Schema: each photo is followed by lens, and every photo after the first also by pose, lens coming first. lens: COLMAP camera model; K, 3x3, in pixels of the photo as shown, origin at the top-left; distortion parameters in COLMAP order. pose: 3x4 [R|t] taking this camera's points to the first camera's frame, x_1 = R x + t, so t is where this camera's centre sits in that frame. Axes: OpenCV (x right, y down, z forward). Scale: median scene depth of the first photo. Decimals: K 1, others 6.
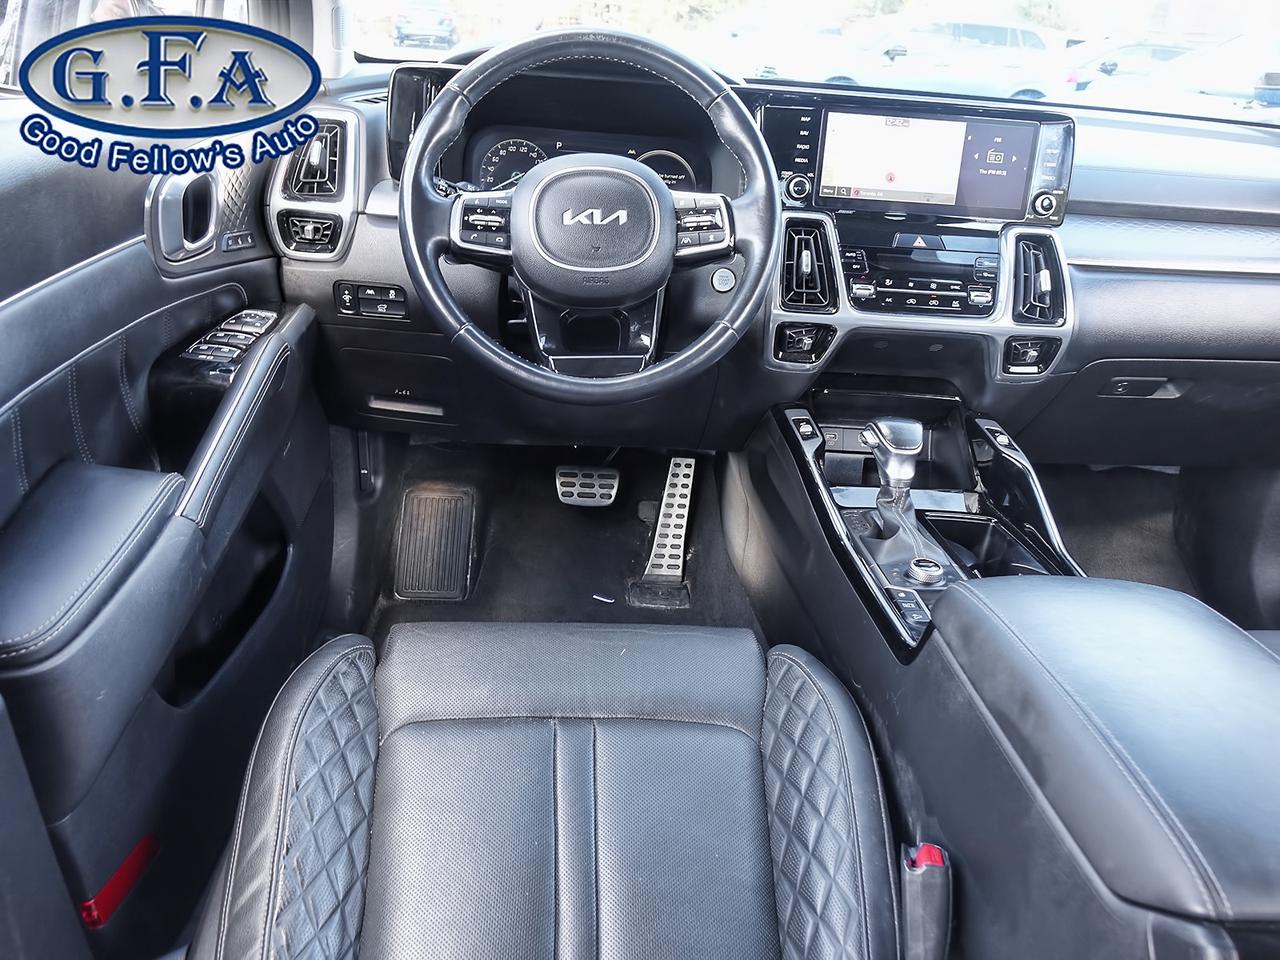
lens RADIAL K [[976.1, 0, 642.5], [0, 976.1, 474.2], [0, 0, 1]] dist [0.009694, -0.007606]
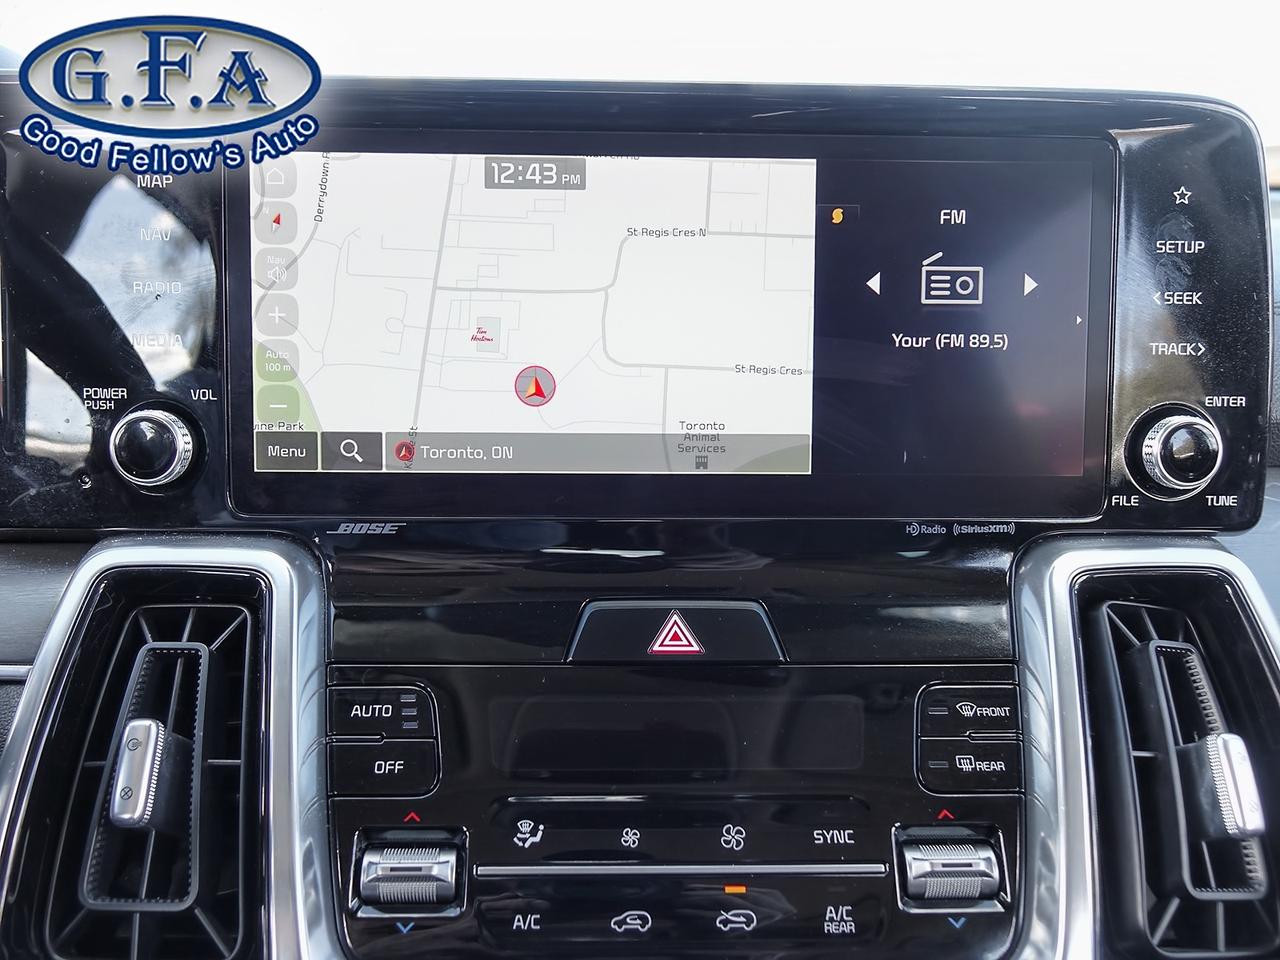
lens RADIAL K [[1117.9, 0, 637.5], [0, 1117.9, 476.2], [0, 0, 1]] dist [0.014730, -0.006052]
pose [[0.997571, -0.055892, -0.041562, 0.289824], [0.046018, 0.976814, -0.209088, -0.219919], [0.052284, 0.206667, 0.977013, 0.726502]]
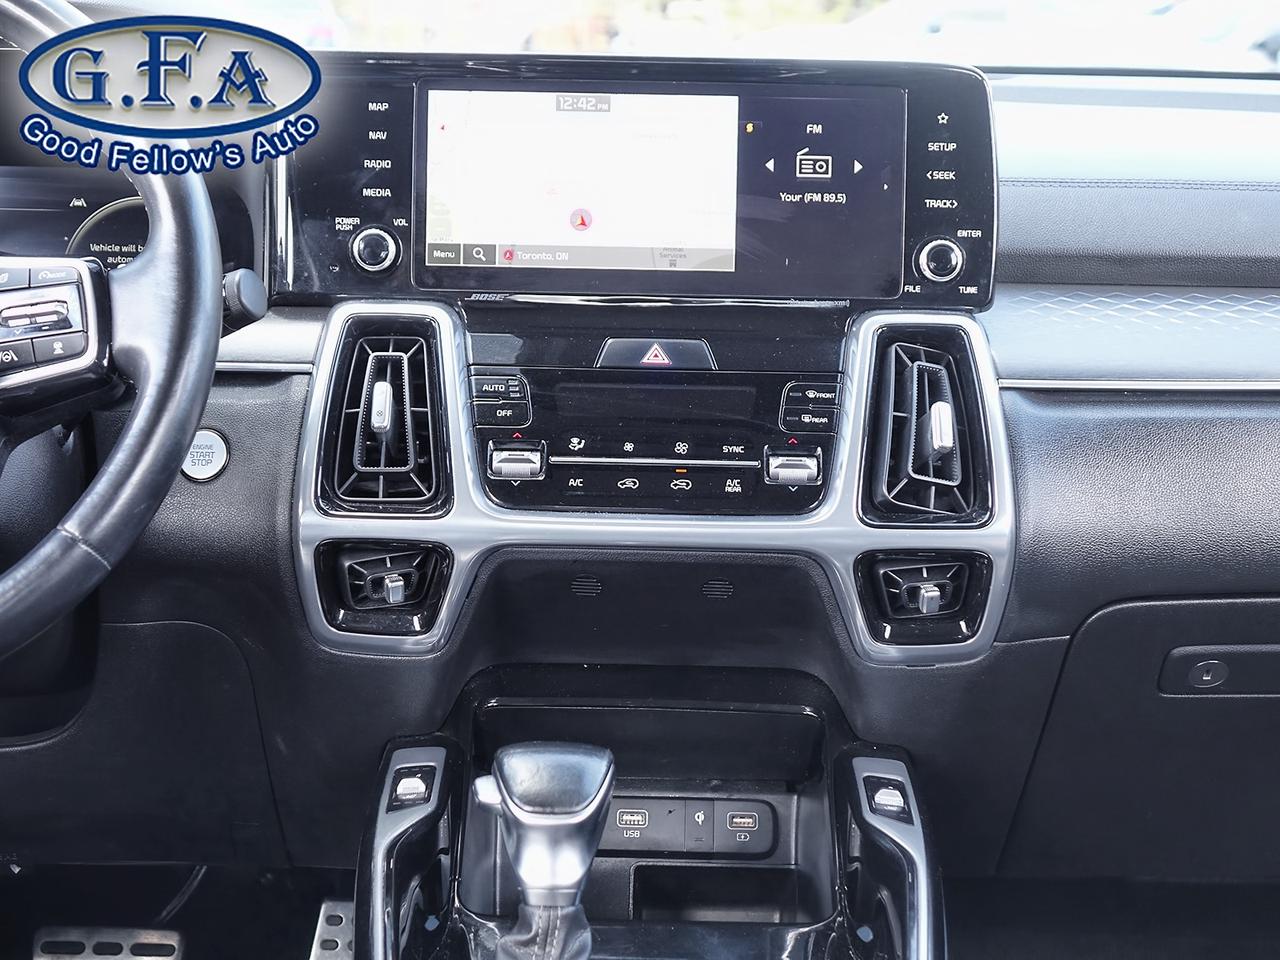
lens RADIAL K [[2314.9, 0, 632.2], [0, 2314.9, 478.9], [0, 0, 1]] dist [0.013546, 0.000000]
pose [[0.996621, -0.042908, -0.070045, 0.346257], [0.025127, 0.971098, -0.237355, 0.066381], [0.078205, 0.234793, 0.968894, -0.004428]]
